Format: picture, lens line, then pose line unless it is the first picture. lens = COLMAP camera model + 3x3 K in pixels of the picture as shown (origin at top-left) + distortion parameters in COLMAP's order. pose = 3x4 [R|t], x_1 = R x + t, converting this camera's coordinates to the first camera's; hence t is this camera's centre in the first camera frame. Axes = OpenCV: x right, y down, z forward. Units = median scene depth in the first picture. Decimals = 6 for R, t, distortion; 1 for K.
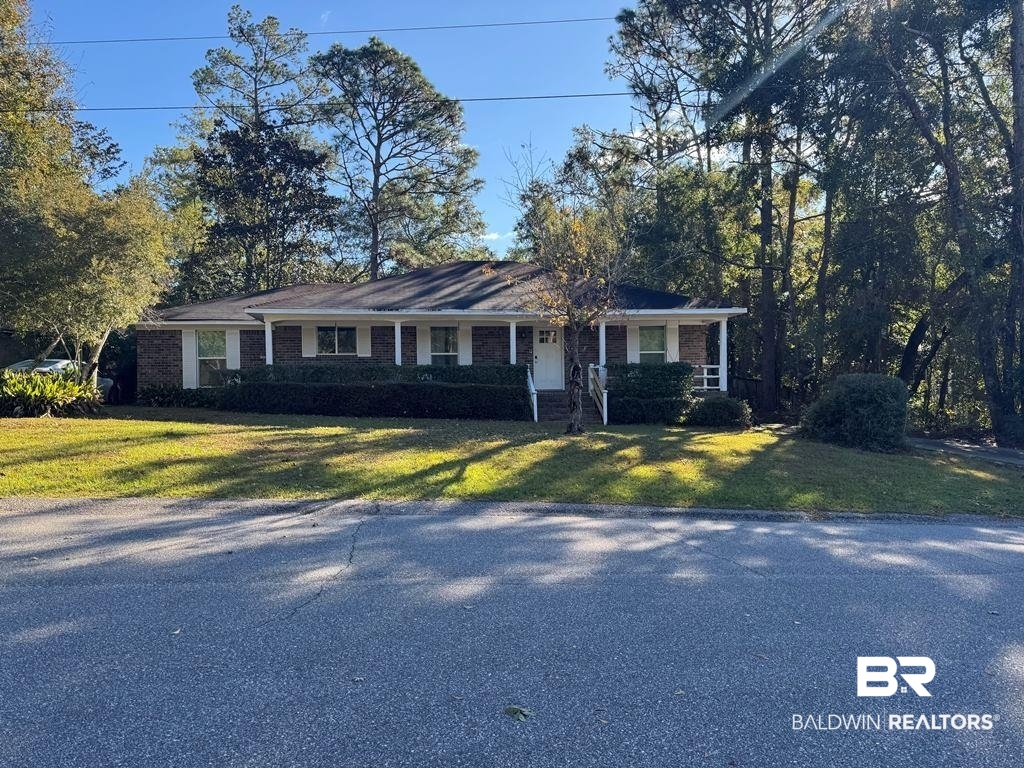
lens RADIAL K [[701.4, 0, 512.0], [0, 701.4, 384.0], [0, 0, 1]] dist [0.067670, 0.000164]
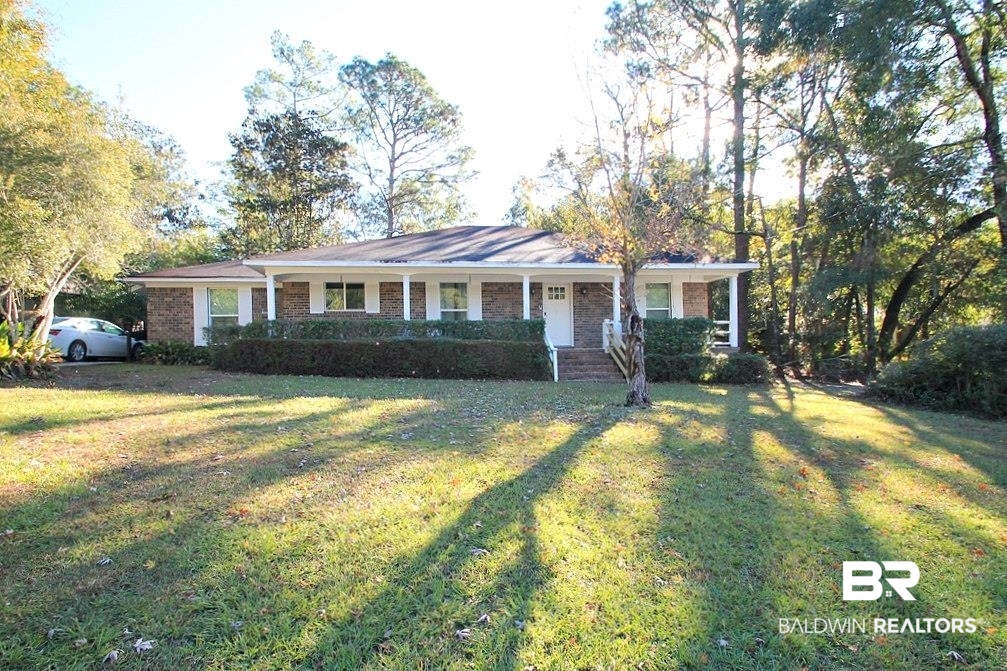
lens RADIAL K [[580.7, 0, 503.5], [0, 580.7, 335.5], [0, 0, 1]] dist [-0.000872, 0.000054]
pose [[0.999996, -0.002653, -0.000055, -0.026898], [0.002652, 0.999957, -0.008856, 0.000318], [0.000079, 0.008856, 0.999961, 0.185717]]
